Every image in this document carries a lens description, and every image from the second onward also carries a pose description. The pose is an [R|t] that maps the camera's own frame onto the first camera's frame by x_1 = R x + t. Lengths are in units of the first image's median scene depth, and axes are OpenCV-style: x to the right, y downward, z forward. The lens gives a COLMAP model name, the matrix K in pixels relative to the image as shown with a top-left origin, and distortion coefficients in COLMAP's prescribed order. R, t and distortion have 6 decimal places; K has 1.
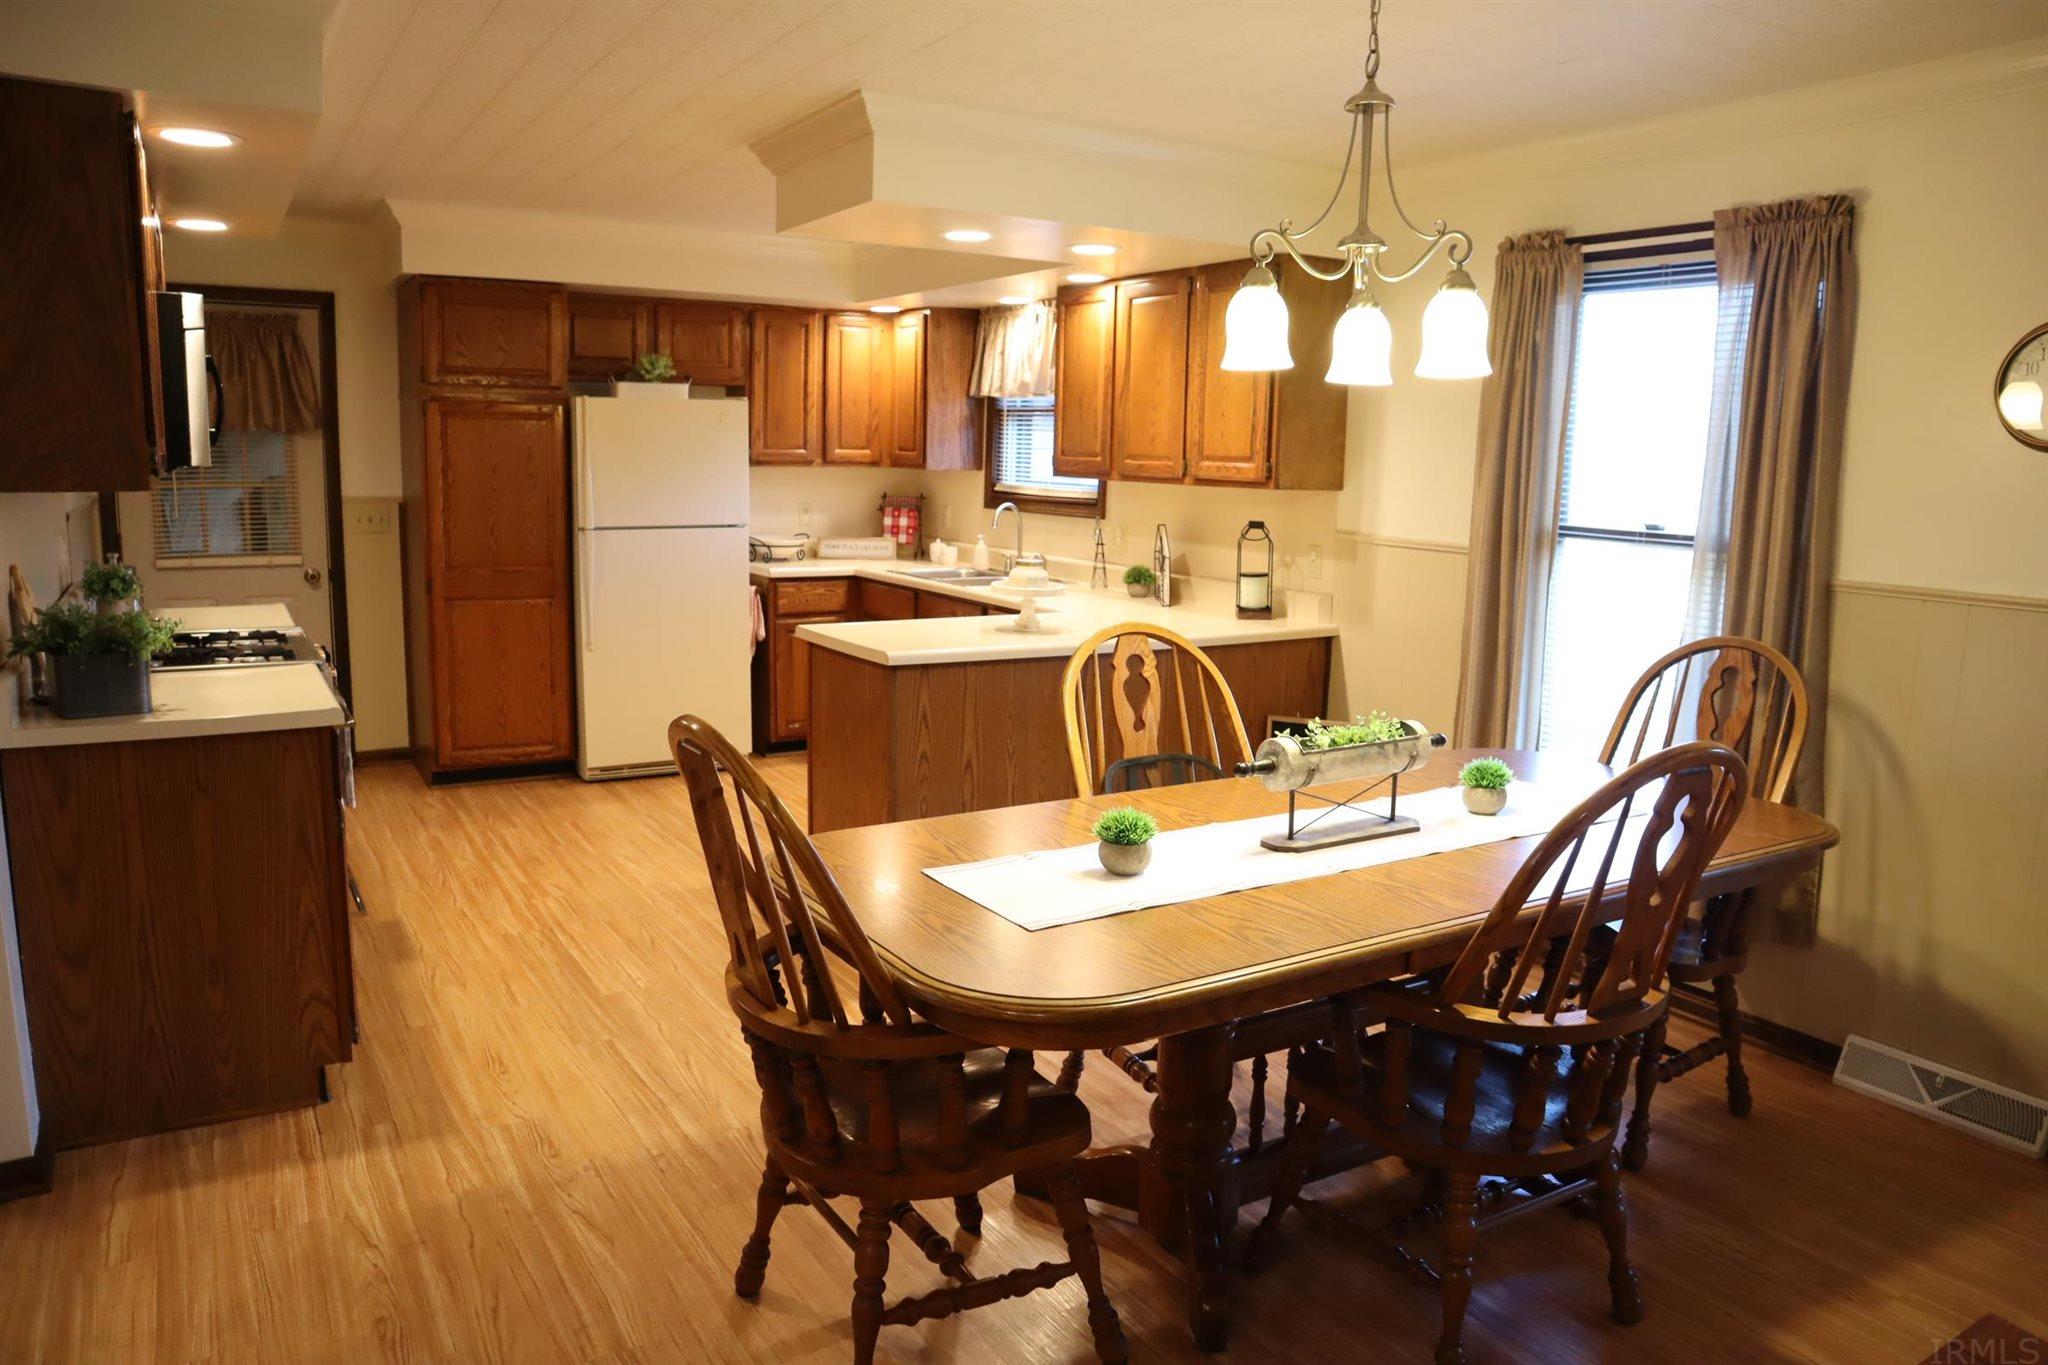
lens RADIAL K [[1416.5, 0, 1024.0], [0, 1416.5, 687.4], [0, 0, 1]] dist [-0.122581, 0.083816]
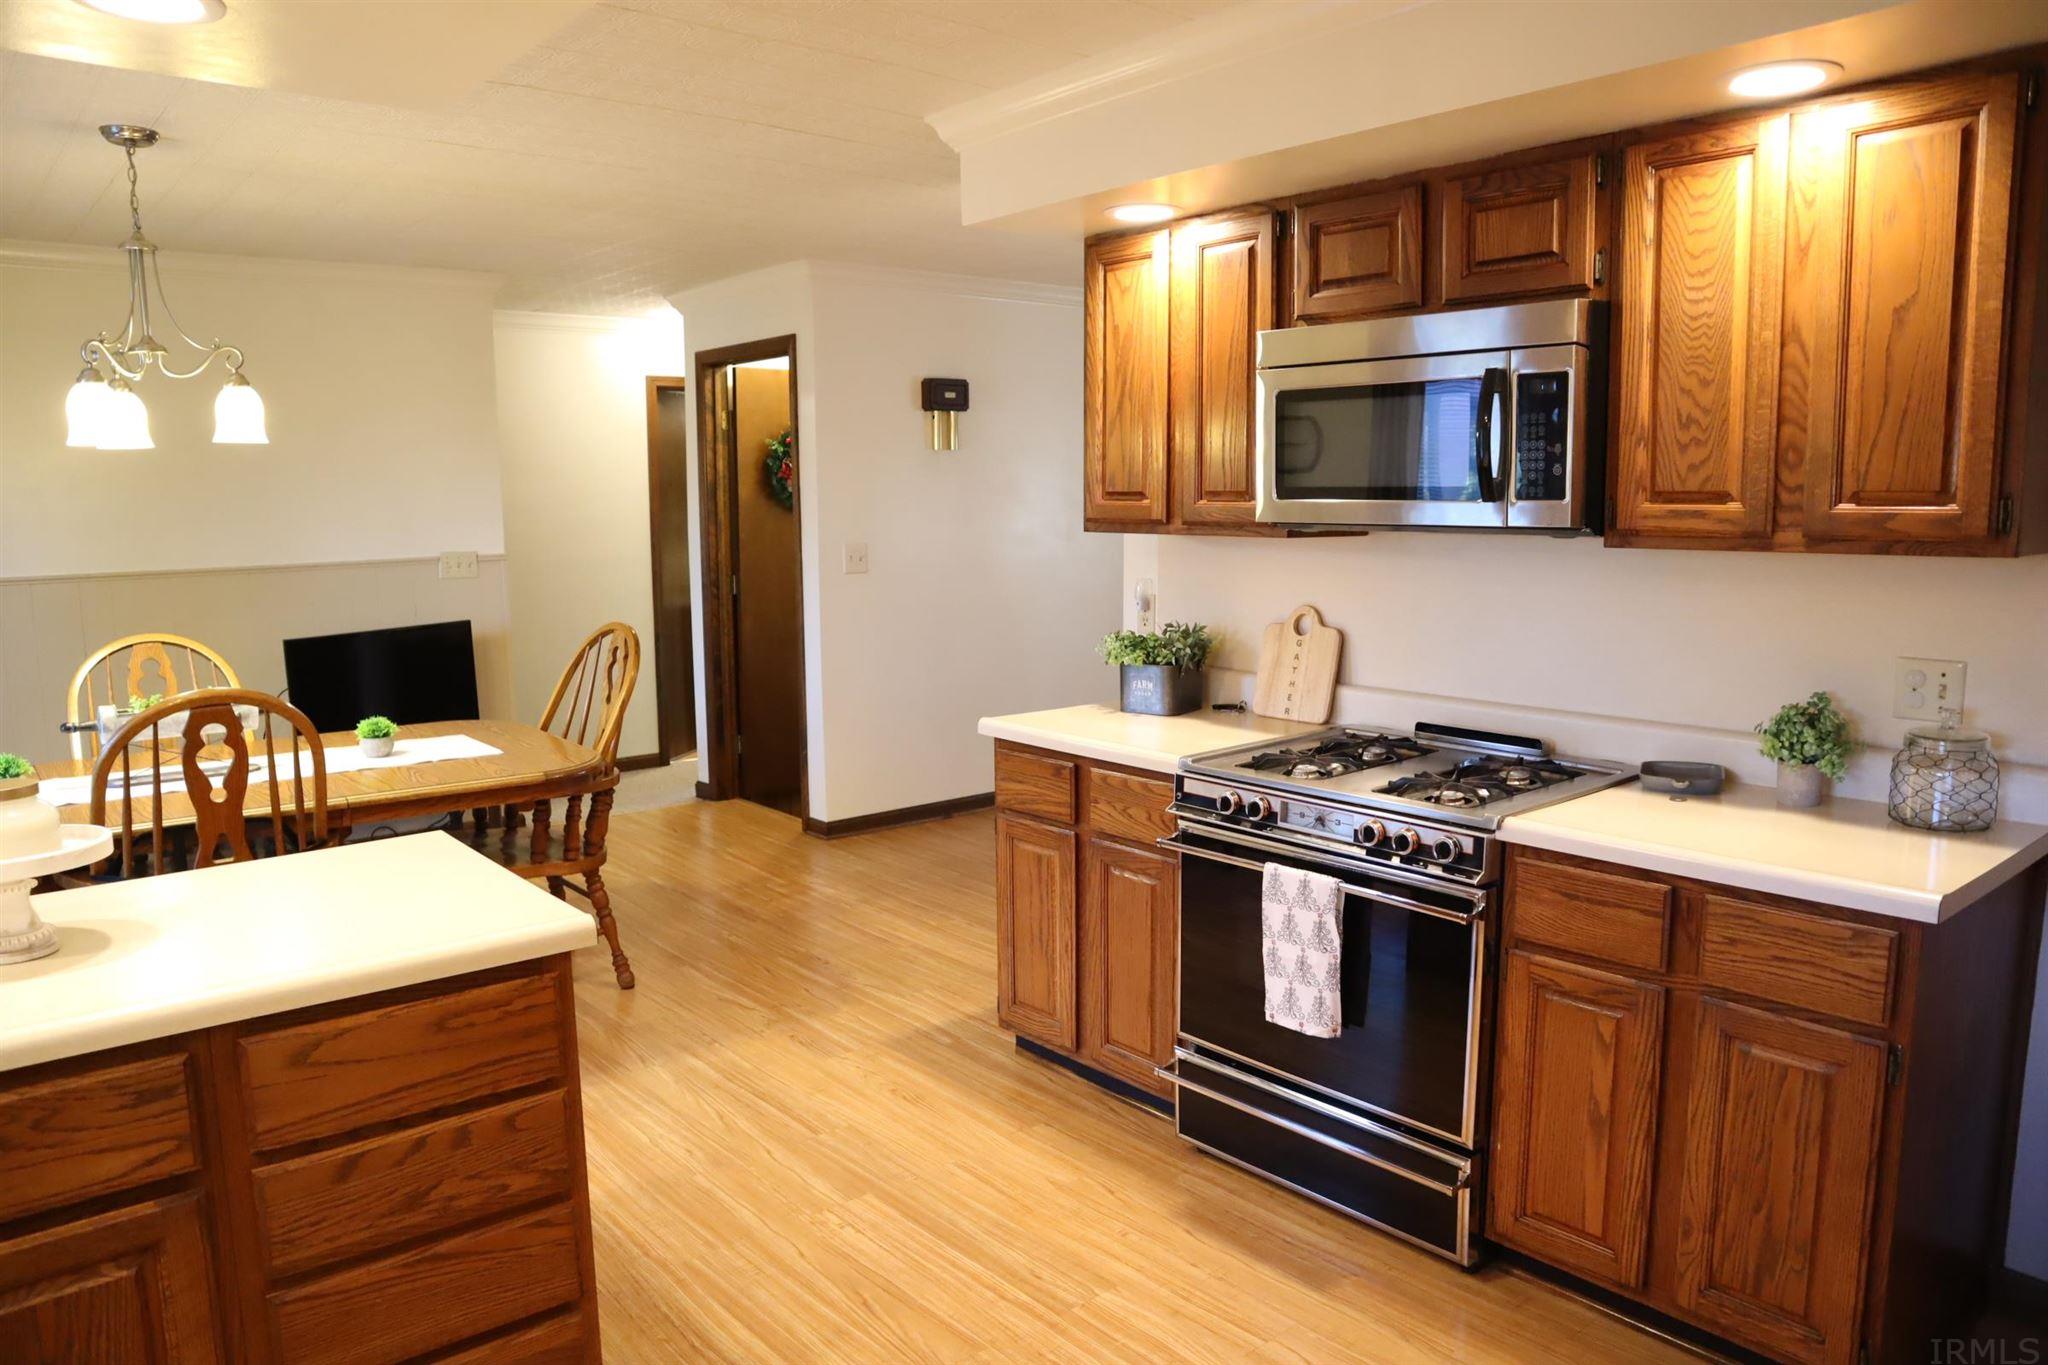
lens RADIAL K [[1416.5, 0, 1024.0], [0, 1416.5, 687.4], [0, 0, 1]] dist [-0.122581, 0.083816]
pose [[-0.987702, 0.005980, -0.156233, -0.172920], [-0.040461, 0.955450, 0.292367, -0.185098], [0.151022, 0.295093, -0.943458, 1.081516]]
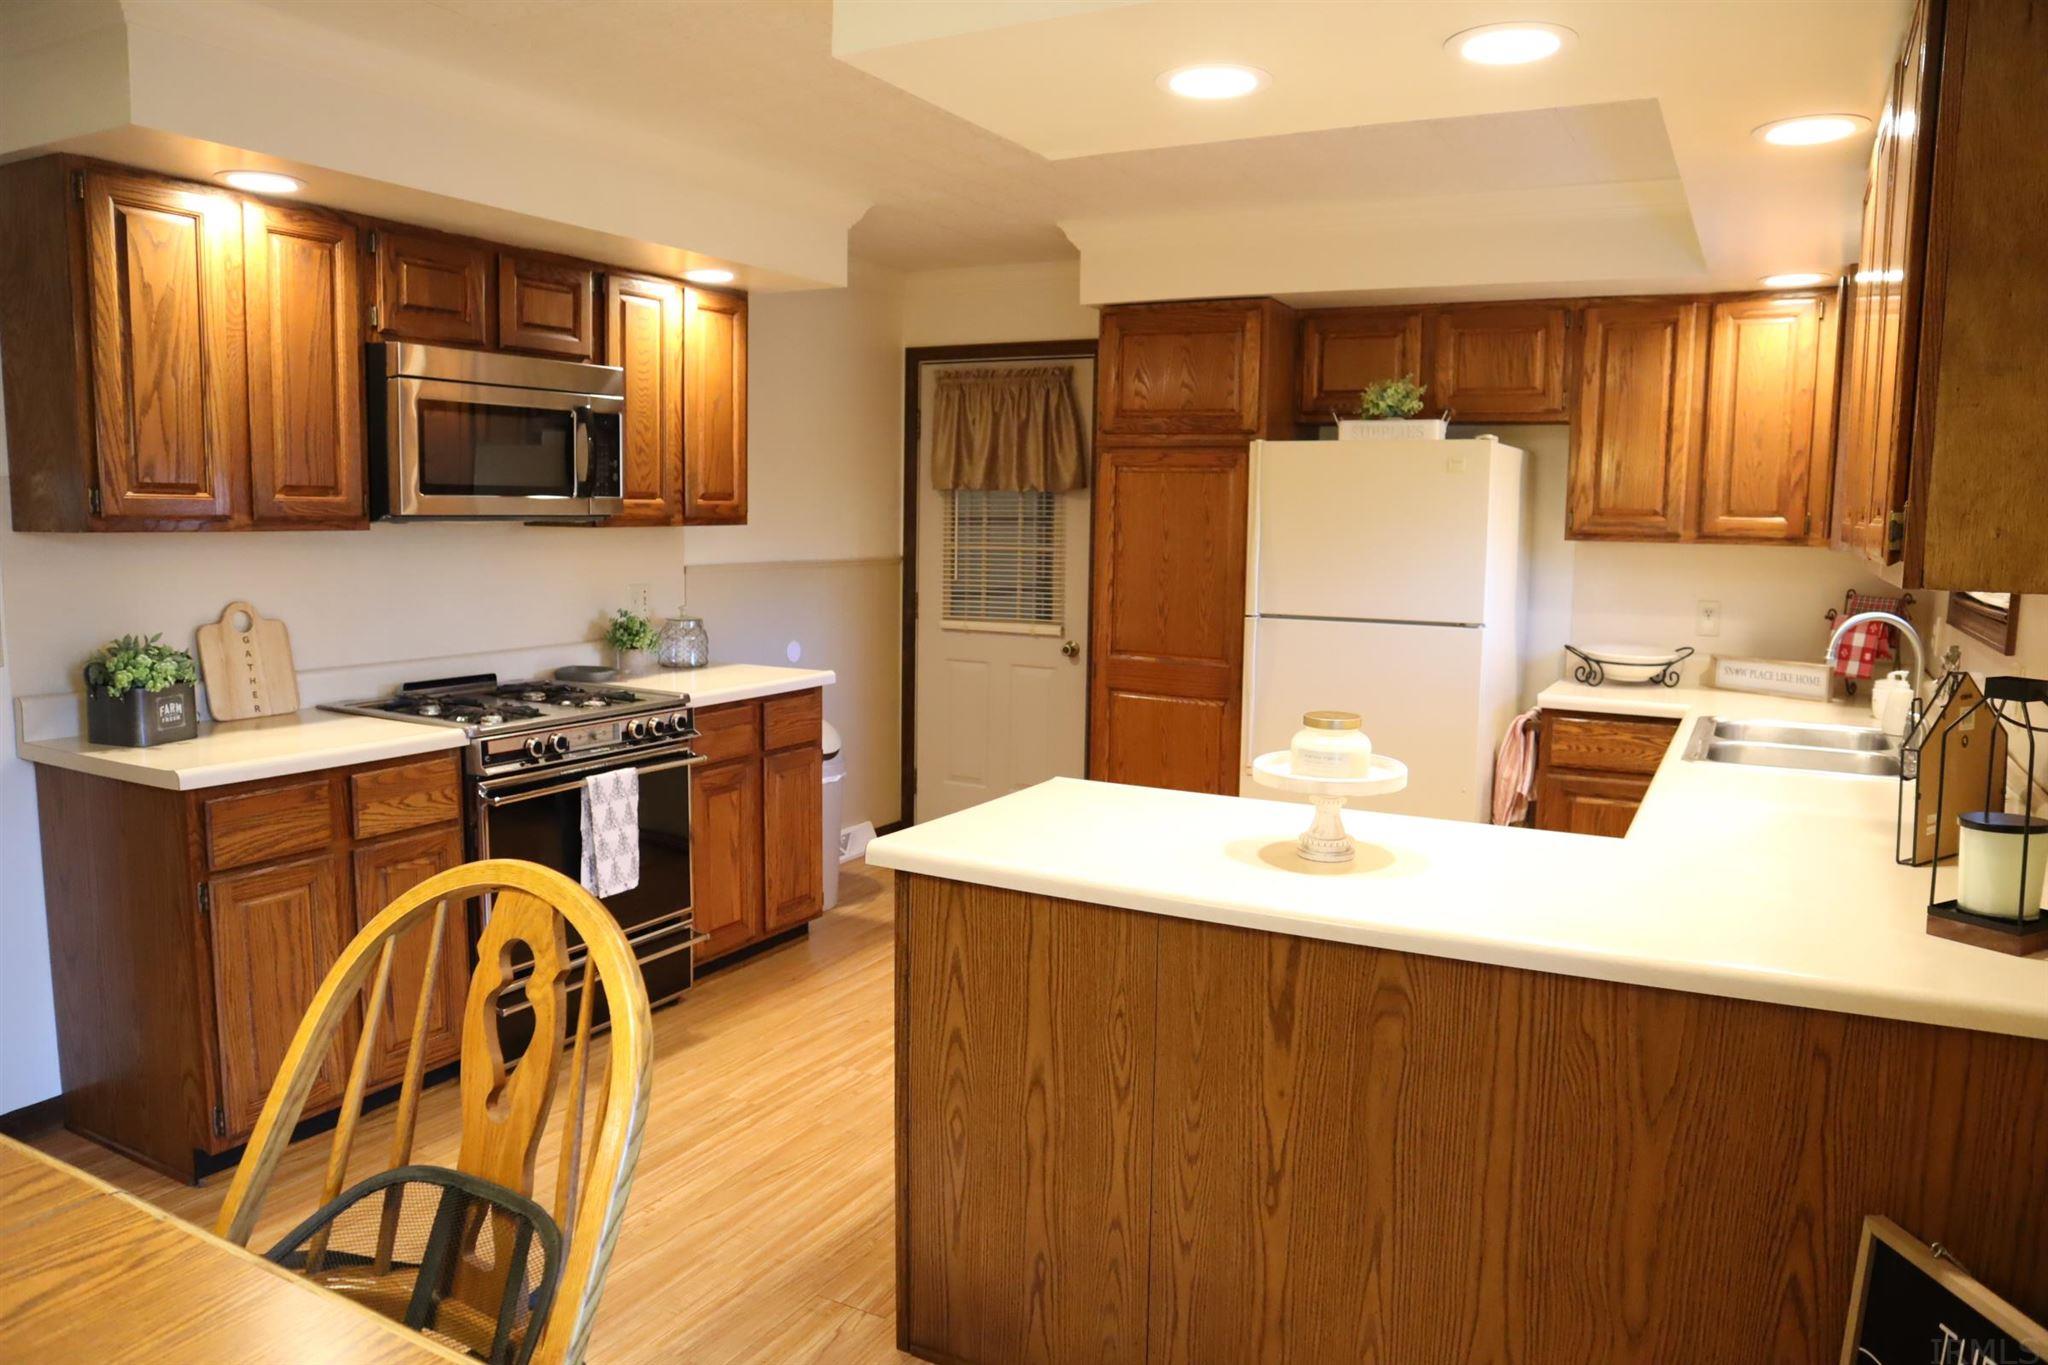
lens RADIAL K [[1418.8, 0, 1030.9], [0, 1418.8, 675.7], [0, 0, 1]] dist [-0.137798, 0.122137]
pose [[0.503789, 0.085958, -0.859539, 0.285850], [-0.147355, 0.989004, 0.012538, -0.072727], [0.851166, 0.120341, 0.510916, 0.511931]]
